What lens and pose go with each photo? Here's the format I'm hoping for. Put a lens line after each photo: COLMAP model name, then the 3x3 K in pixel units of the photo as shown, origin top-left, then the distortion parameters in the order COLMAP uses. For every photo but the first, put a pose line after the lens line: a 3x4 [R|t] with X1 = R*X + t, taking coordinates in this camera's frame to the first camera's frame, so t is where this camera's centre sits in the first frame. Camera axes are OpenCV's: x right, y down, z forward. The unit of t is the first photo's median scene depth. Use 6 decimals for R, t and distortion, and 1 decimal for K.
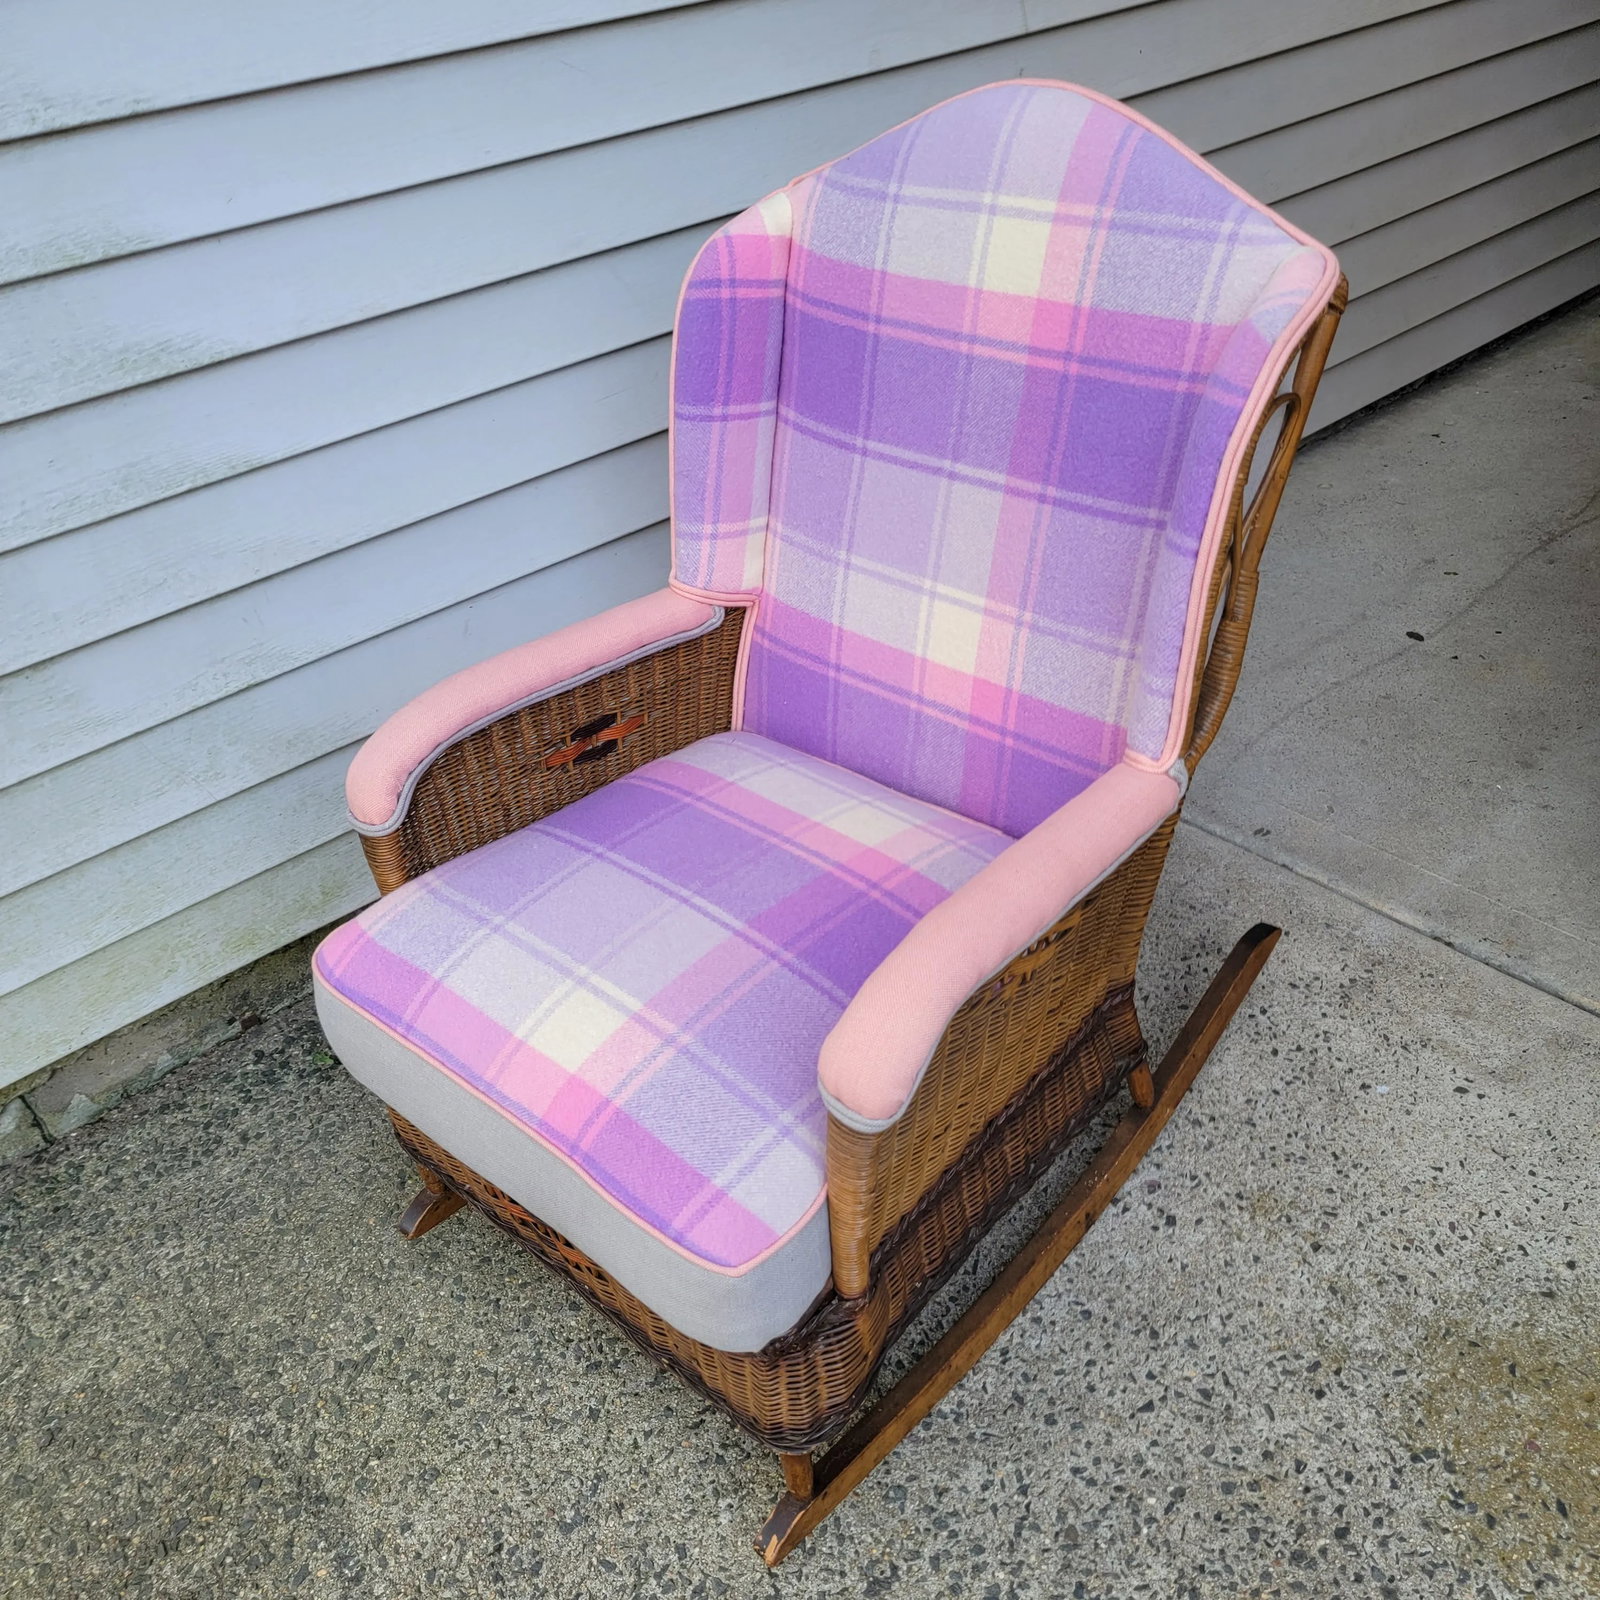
lens RADIAL K [[1539.6, 0, 816.0], [0, 1539.6, 793.7], [0, 0, 1]] dist [0.035759, 0.000000]
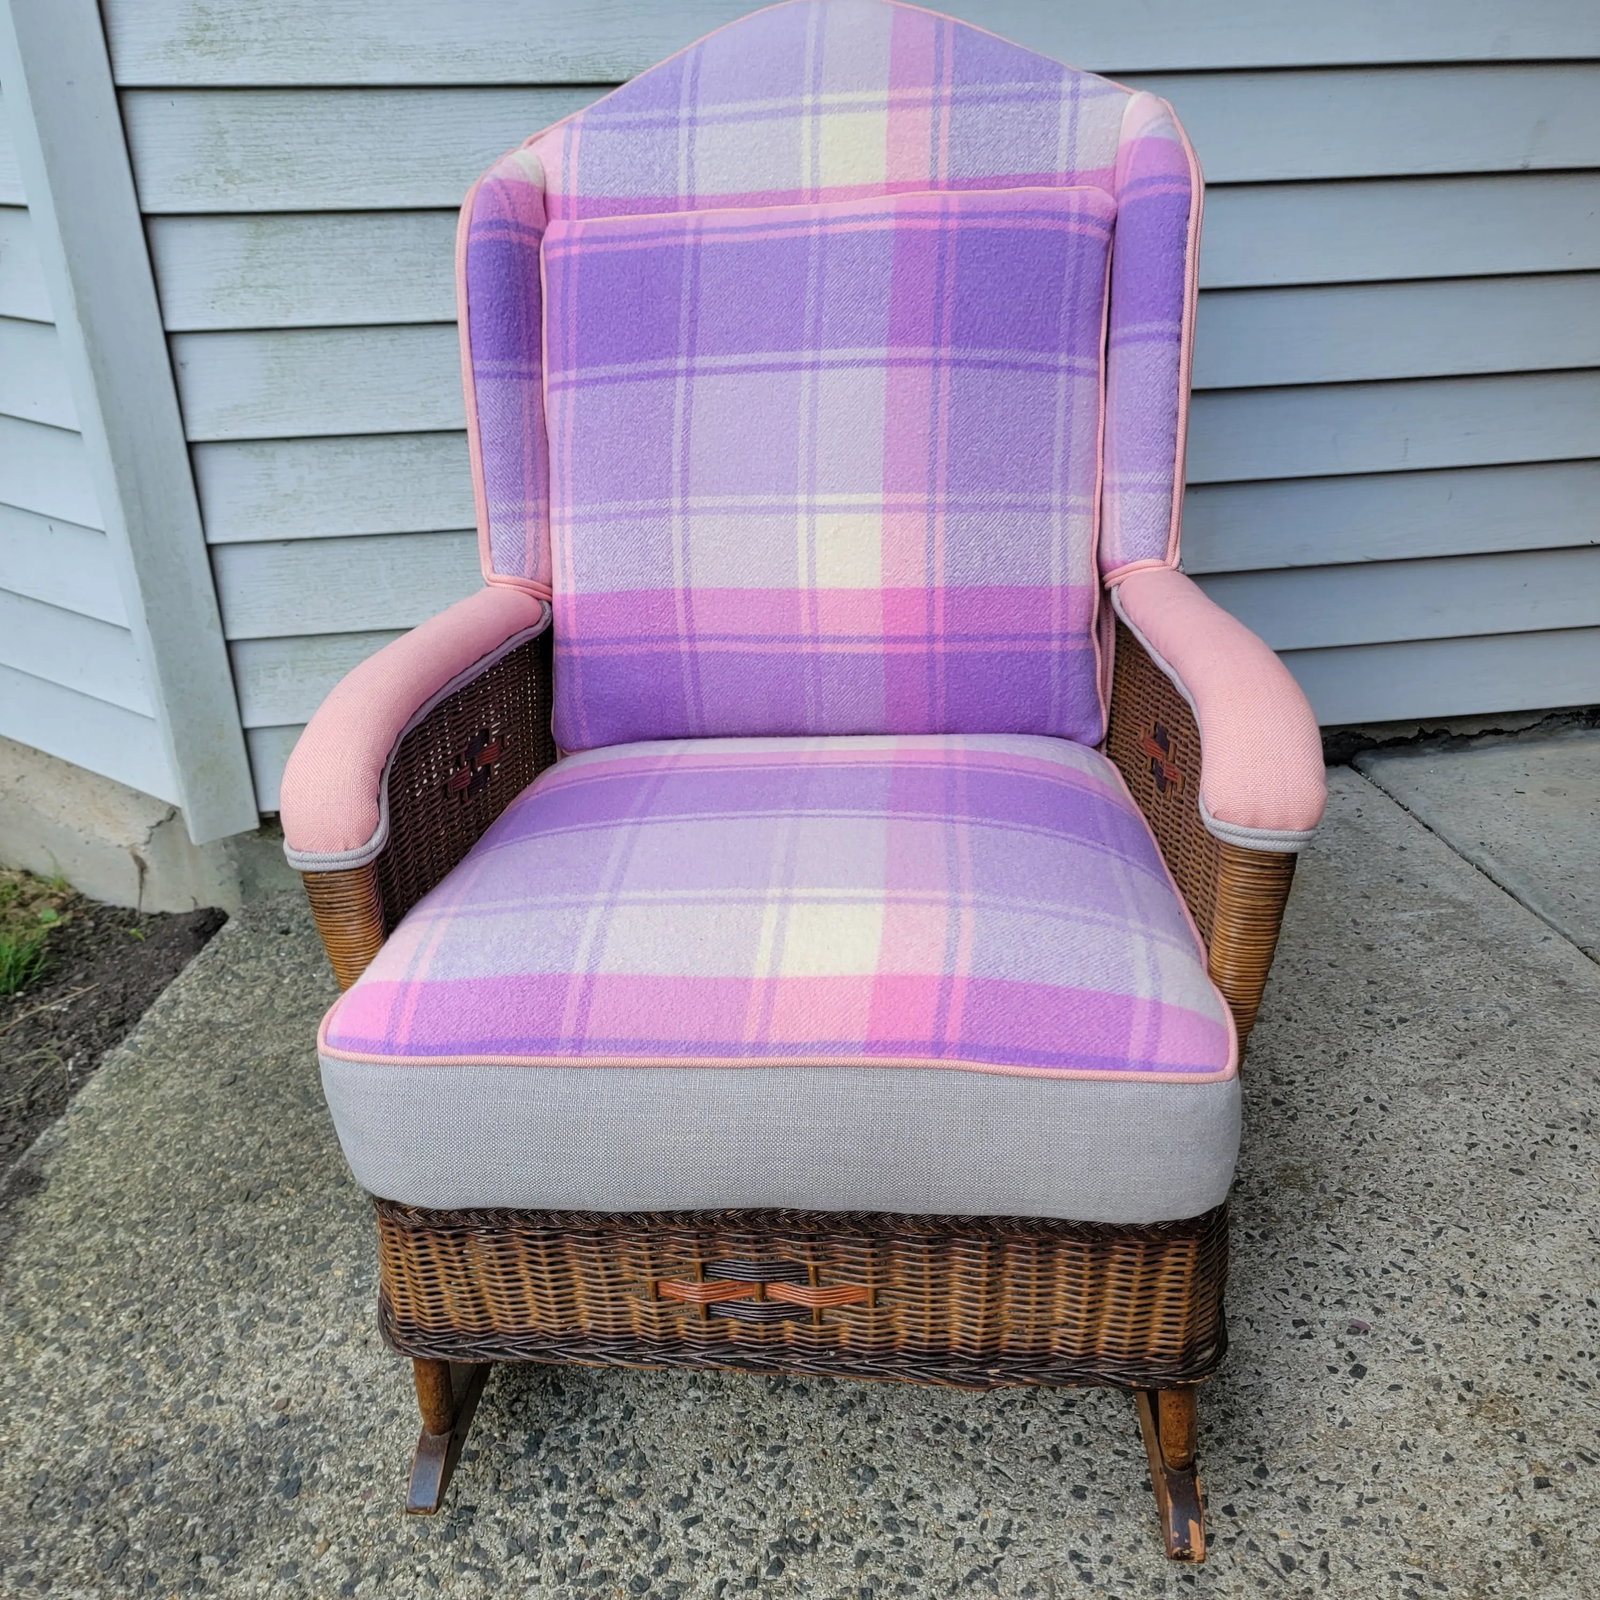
lens RADIAL K [[1539.6, 0, 767.0], [0, 1539.6, 784.4], [0, 0, 1]] dist [0.035759, 0.000000]
pose [[0.851498, 0.281736, -0.442240, 0.261844], [-0.339635, 0.938901, -0.055799, 0.159669], [0.399499, 0.197713, 0.895159, 0.148329]]
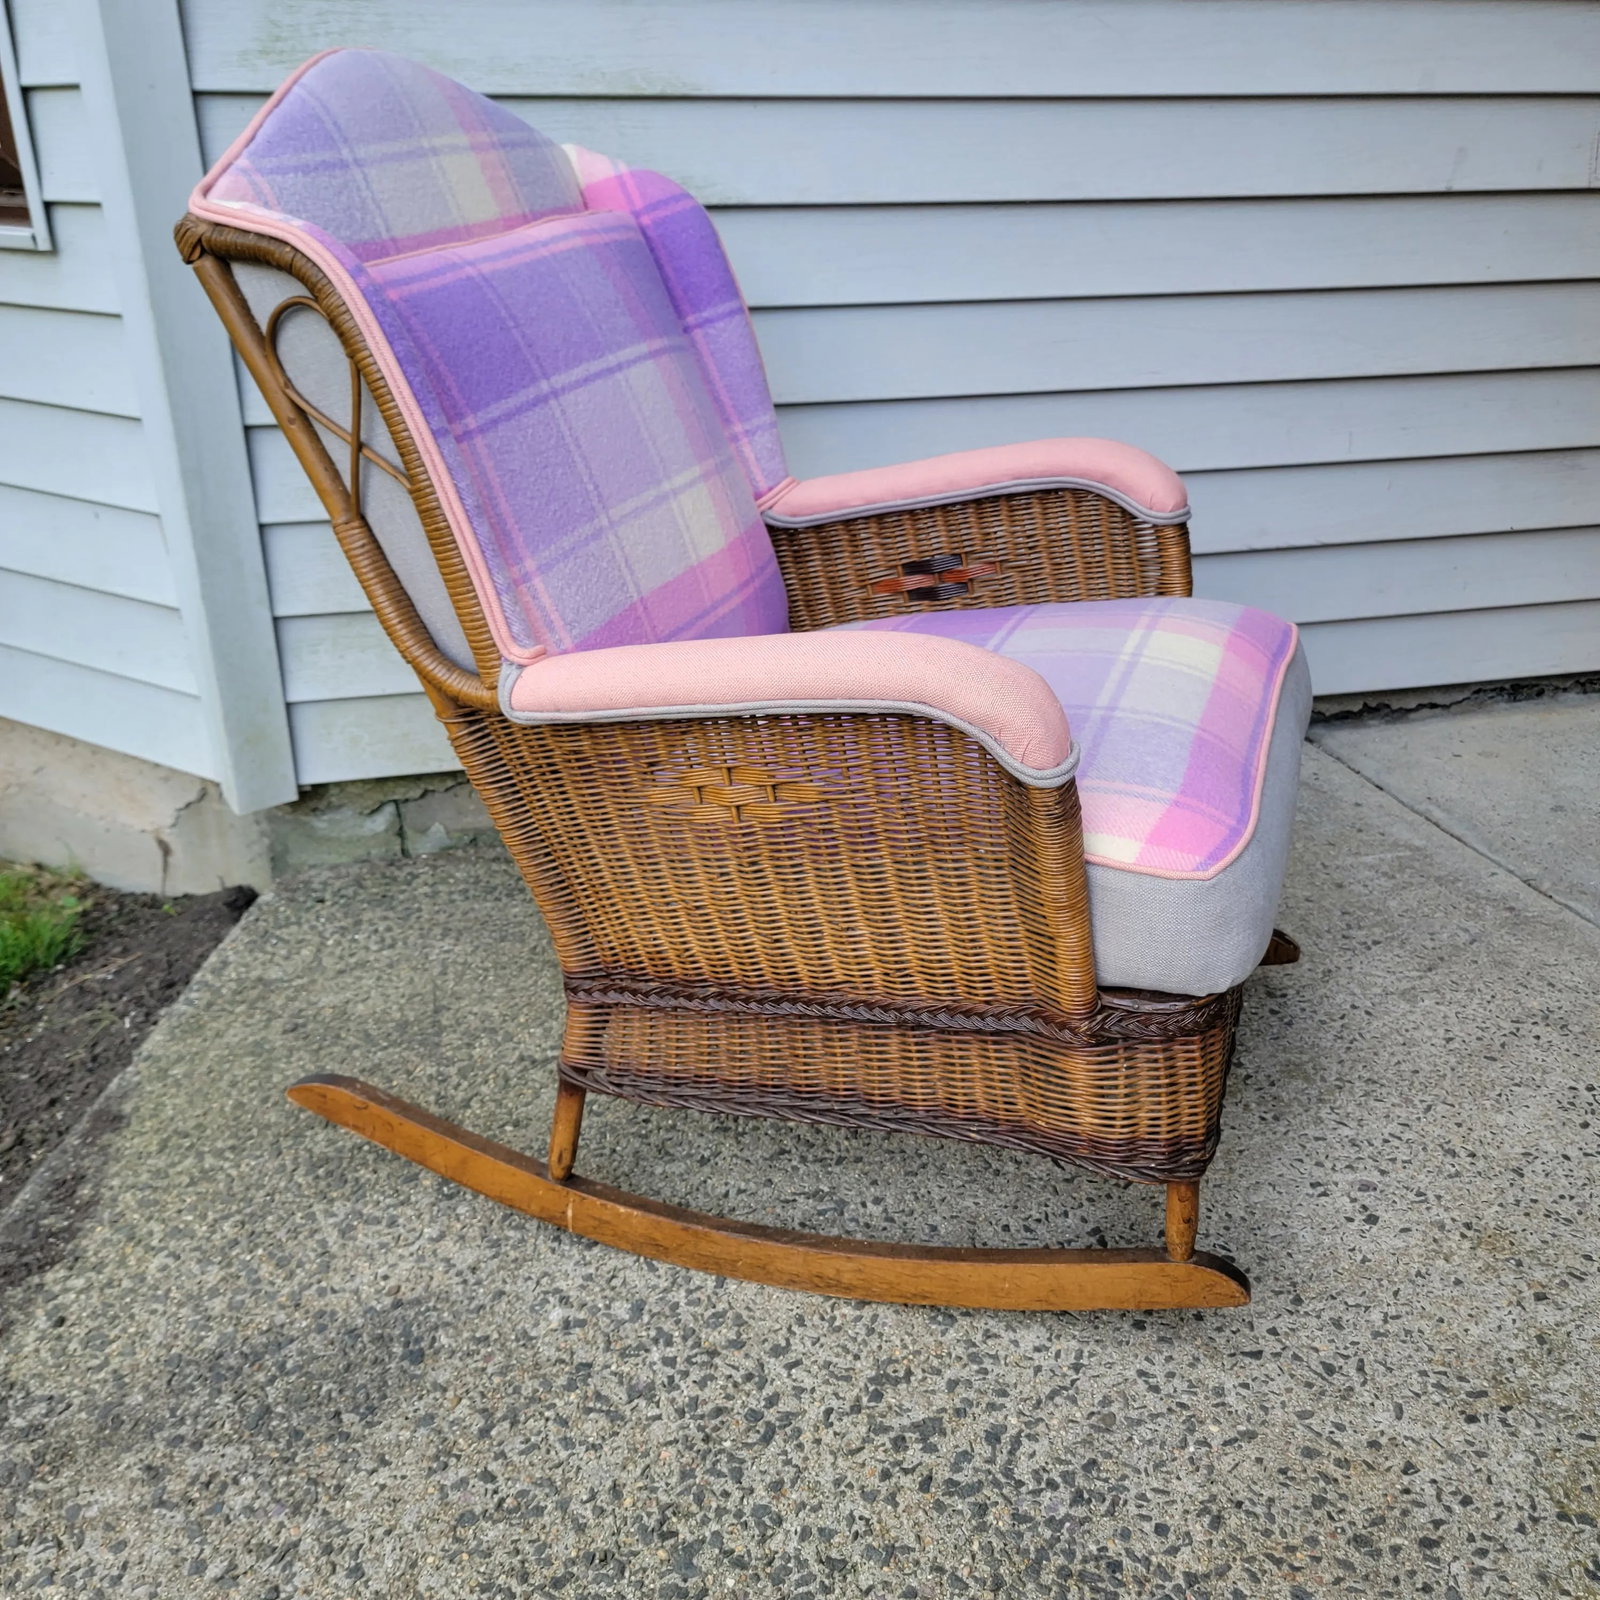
lens RADIAL K [[1539.6, 0, 767.3], [0, 1539.6, 790.6], [0, 0, 1]] dist [0.035759, 0.000000]
pose [[0.883448, 0.251534, -0.395284, 0.234194], [-0.317866, 0.941586, -0.111255, 0.279037], [0.344209, 0.223935, 0.911797, 0.048529]]
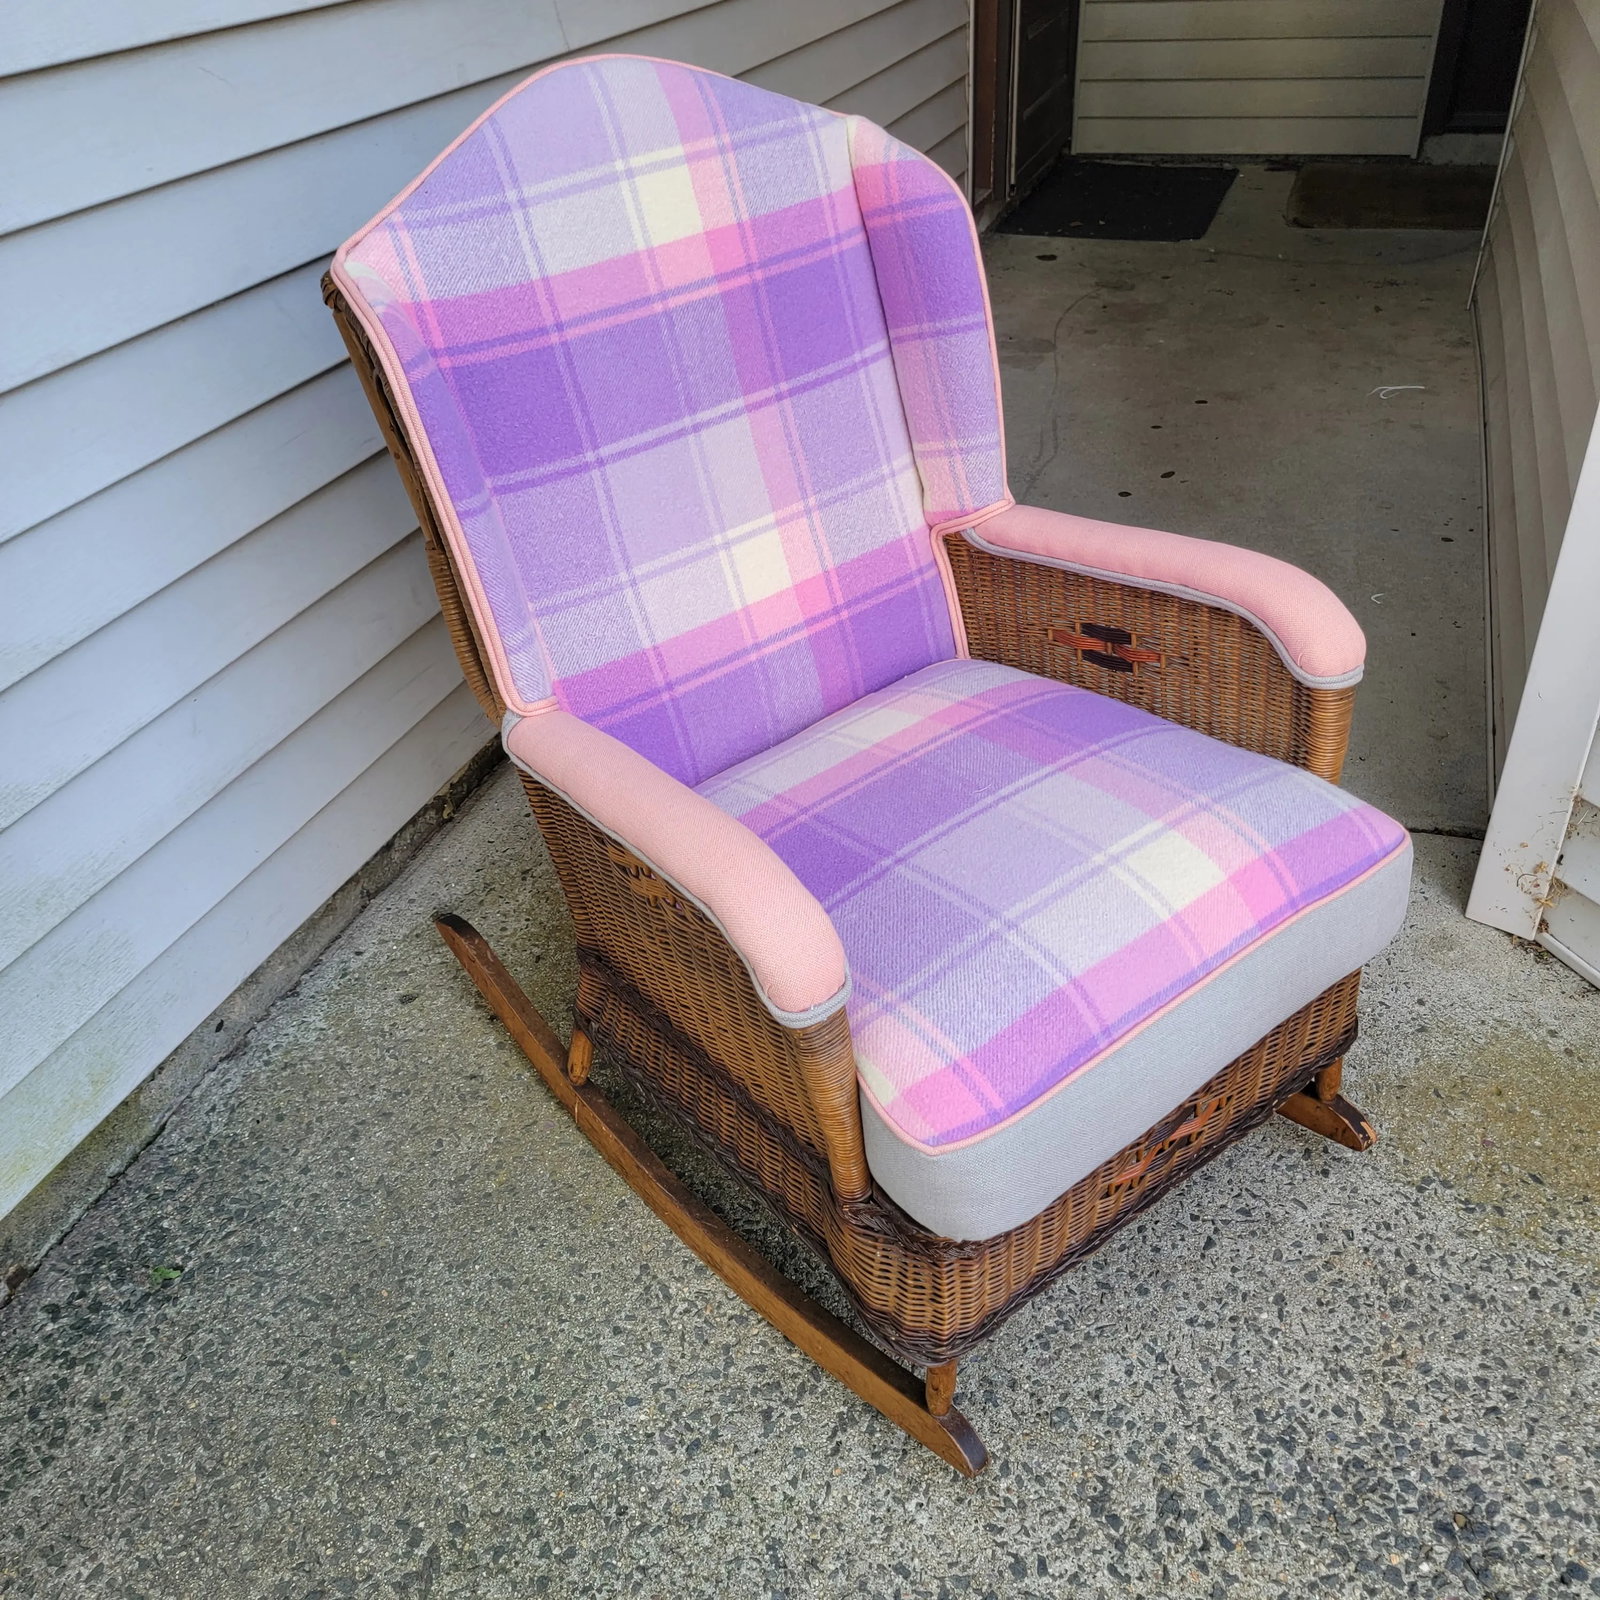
lens RADIAL K [[1539.6, 0, 812.2], [0, 1539.6, 752.0], [0, 0, 1]] dist [0.035759, 0.000000]
pose [[0.866770, -0.232151, 0.441379, -0.408006], [0.266920, 0.963562, -0.017370, 0.016332], [-0.421264, 0.132869, 0.897153, 0.115524]]
